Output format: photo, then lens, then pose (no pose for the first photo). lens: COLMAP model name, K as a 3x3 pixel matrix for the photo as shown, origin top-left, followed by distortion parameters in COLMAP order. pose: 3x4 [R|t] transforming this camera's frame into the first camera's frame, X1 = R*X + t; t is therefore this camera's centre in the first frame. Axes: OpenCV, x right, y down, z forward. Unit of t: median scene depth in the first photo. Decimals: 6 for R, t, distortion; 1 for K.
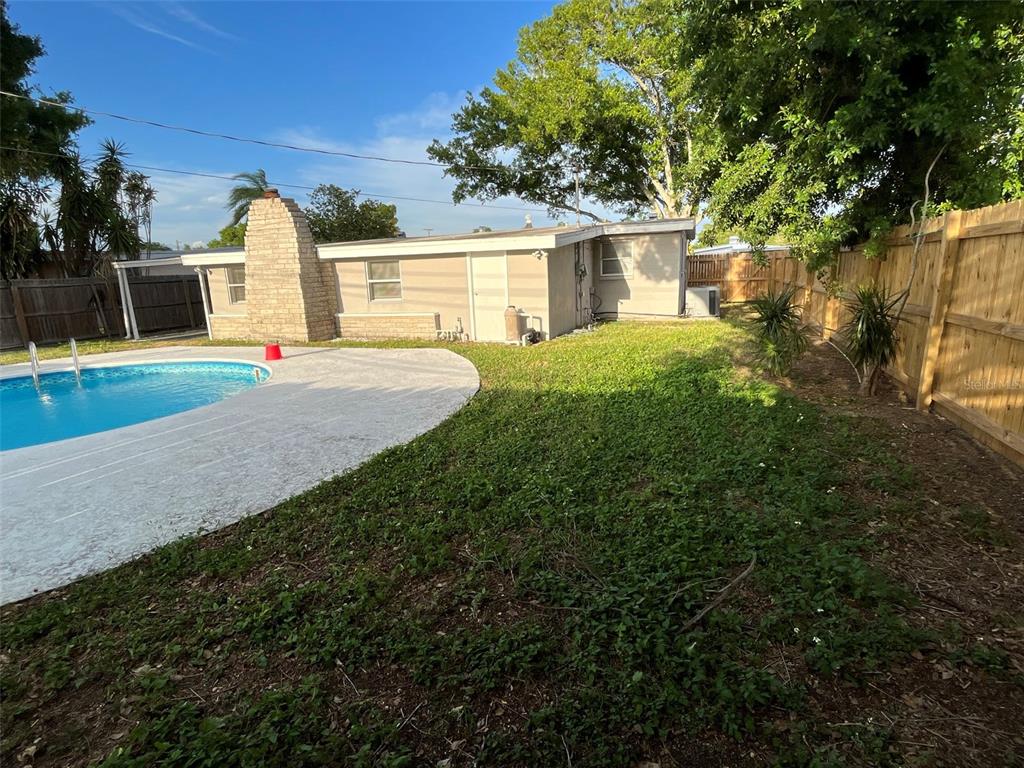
lens RADIAL K [[520.9, 0, 512.0], [0, 520.9, 384.0], [0, 0, 1]] dist [0.002622, -0.000511]
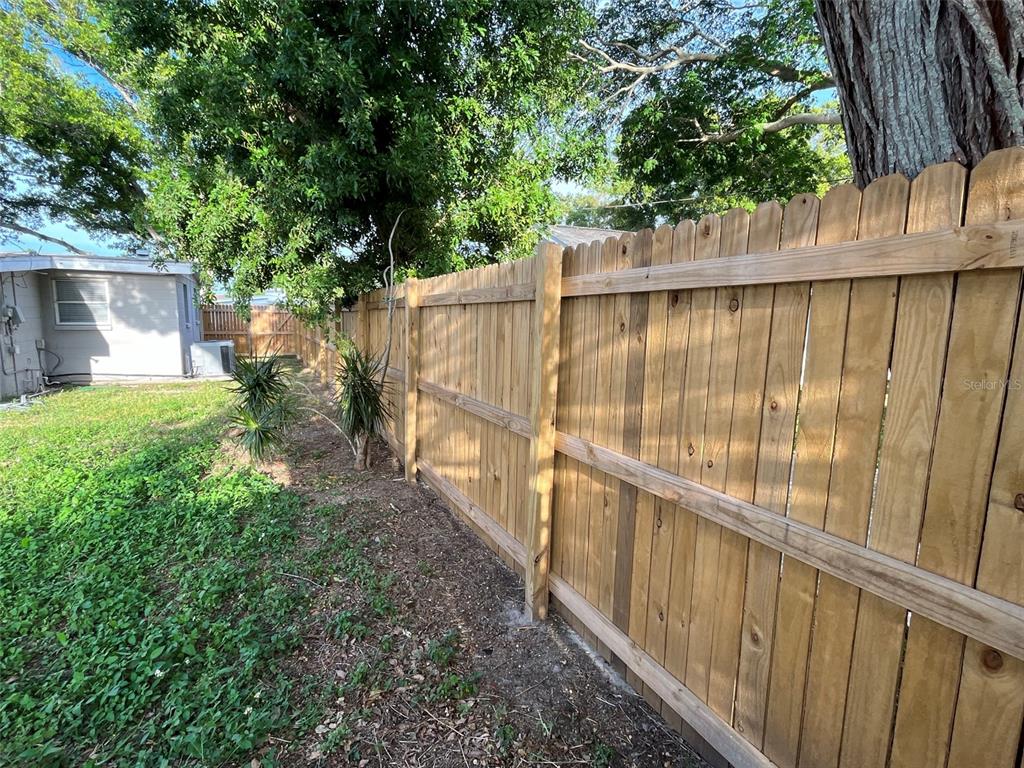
lens RADIAL K [[520.9, 0, 512.0], [0, 520.9, 384.0], [0, 0, 1]] dist [0.002622, -0.000511]
pose [[0.685983, -0.044916, 0.726230, 0.094812], [0.114847, 0.992265, -0.047112, -0.024152], [-0.718497, 0.115724, 0.685835, 0.078580]]
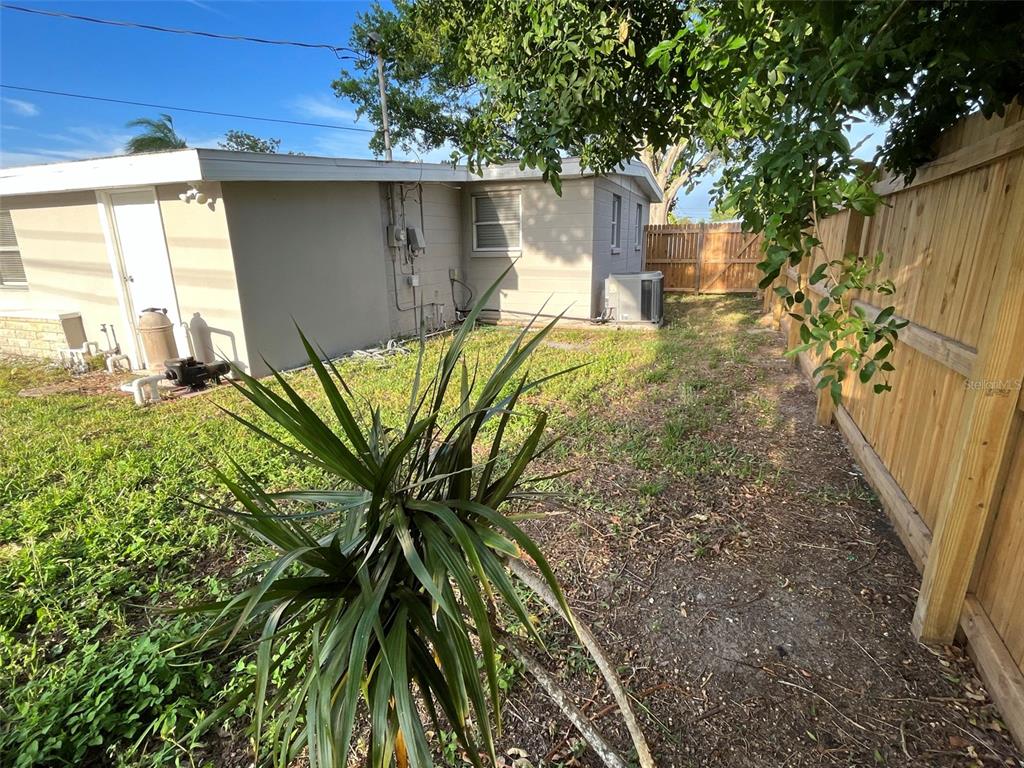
lens RADIAL K [[520.9, 0, 512.0], [0, 520.9, 384.0], [0, 0, 1]] dist [0.002622, -0.000511]
pose [[0.999288, 0.028944, -0.024185, 0.298570], [-0.027887, 0.998689, 0.042937, -0.097712], [0.025396, -0.042232, 0.998785, 0.478807]]
